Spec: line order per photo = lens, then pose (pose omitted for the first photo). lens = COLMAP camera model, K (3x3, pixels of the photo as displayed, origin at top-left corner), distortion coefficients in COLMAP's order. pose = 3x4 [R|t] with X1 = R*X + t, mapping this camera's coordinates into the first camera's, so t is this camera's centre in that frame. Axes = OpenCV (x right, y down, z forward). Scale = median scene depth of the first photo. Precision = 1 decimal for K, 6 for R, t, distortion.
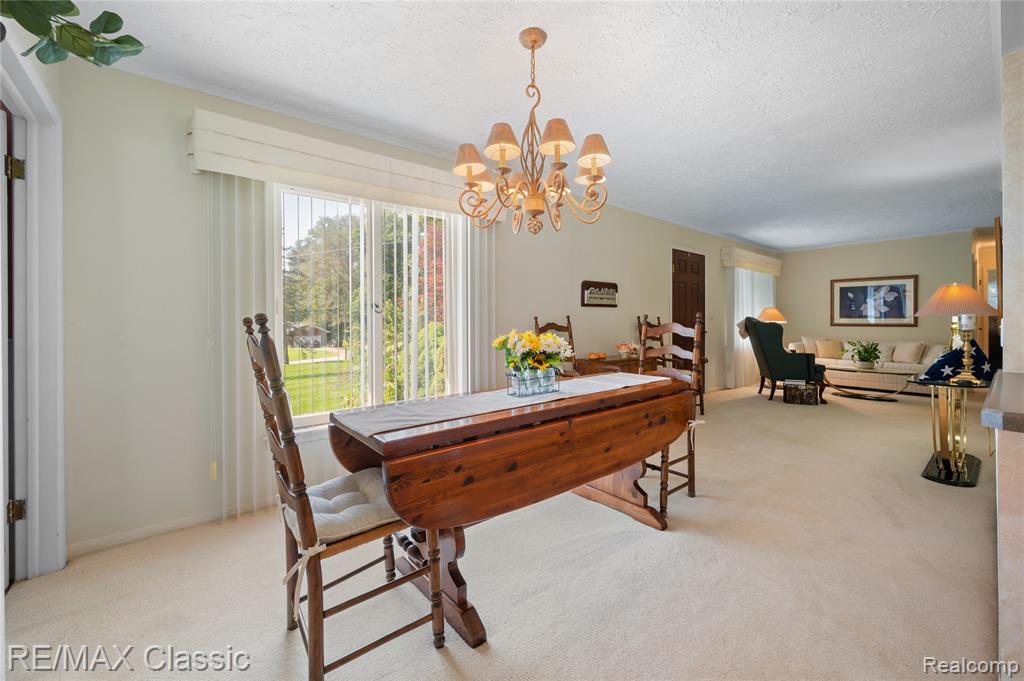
lens RADIAL K [[414.9, 0, 514.8], [0, 414.9, 325.8], [0, 0, 1]] dist [-0.001479, 0.000037]
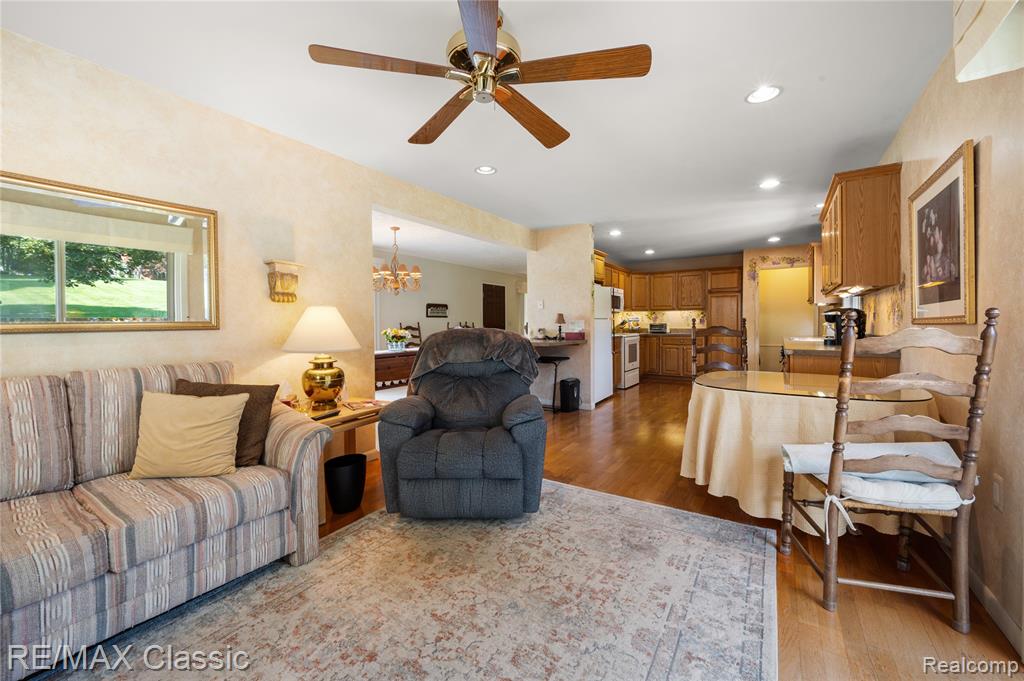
lens RADIAL K [[414.9, 0, 514.8], [0, 414.9, 325.8], [0, 0, 1]] dist [-0.001479, 0.000037]
pose [[0.956126, -0.000655, 0.292955, -0.005456], [0.003915, 0.999937, -0.010543, 0.013314], [-0.292929, 0.011227, 0.956068, -0.921013]]
